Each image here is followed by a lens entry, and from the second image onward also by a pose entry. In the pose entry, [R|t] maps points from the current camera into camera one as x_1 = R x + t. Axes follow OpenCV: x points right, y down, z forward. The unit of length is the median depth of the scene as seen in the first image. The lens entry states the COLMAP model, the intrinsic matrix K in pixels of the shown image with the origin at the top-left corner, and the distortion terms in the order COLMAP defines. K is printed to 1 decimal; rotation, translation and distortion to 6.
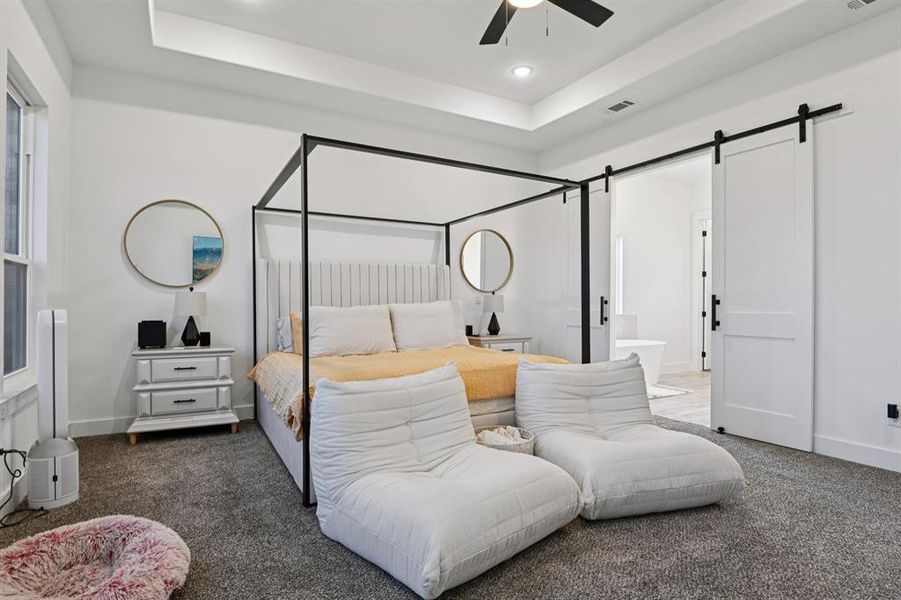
lens RADIAL K [[478.5, 0, 451.5], [0, 478.5, 300.3], [0, 0, 1]] dist [-0.019457, -0.000265]
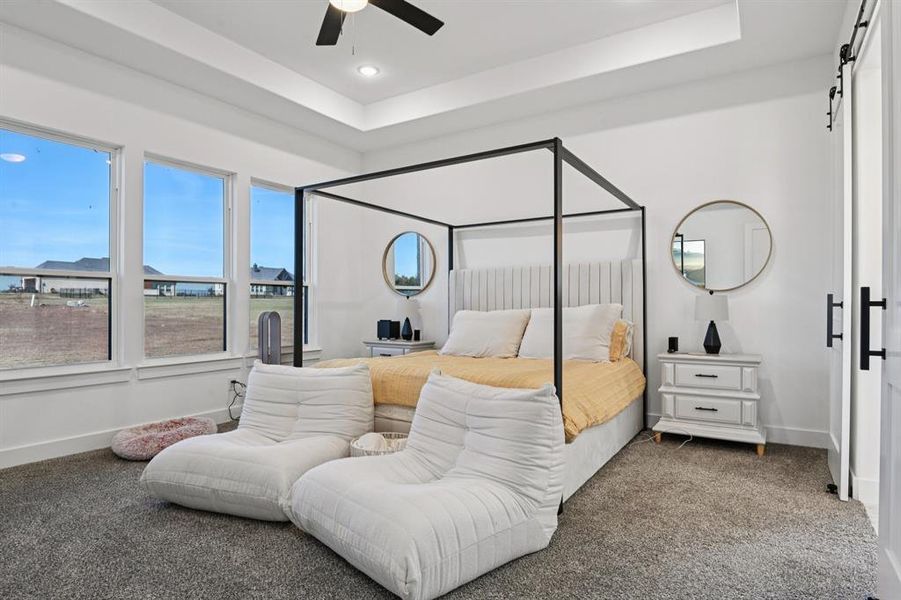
lens RADIAL K [[505.2, 0, 451.2], [0, 505.2, 303.8], [0, 0, 1]] dist [-0.009141, -0.001151]
pose [[0.475487, -0.008174, -0.879685, 0.100971], [0.006096, 0.999963, -0.005997, 0.000554], [0.879702, -0.002511, 0.475520, 0.058309]]
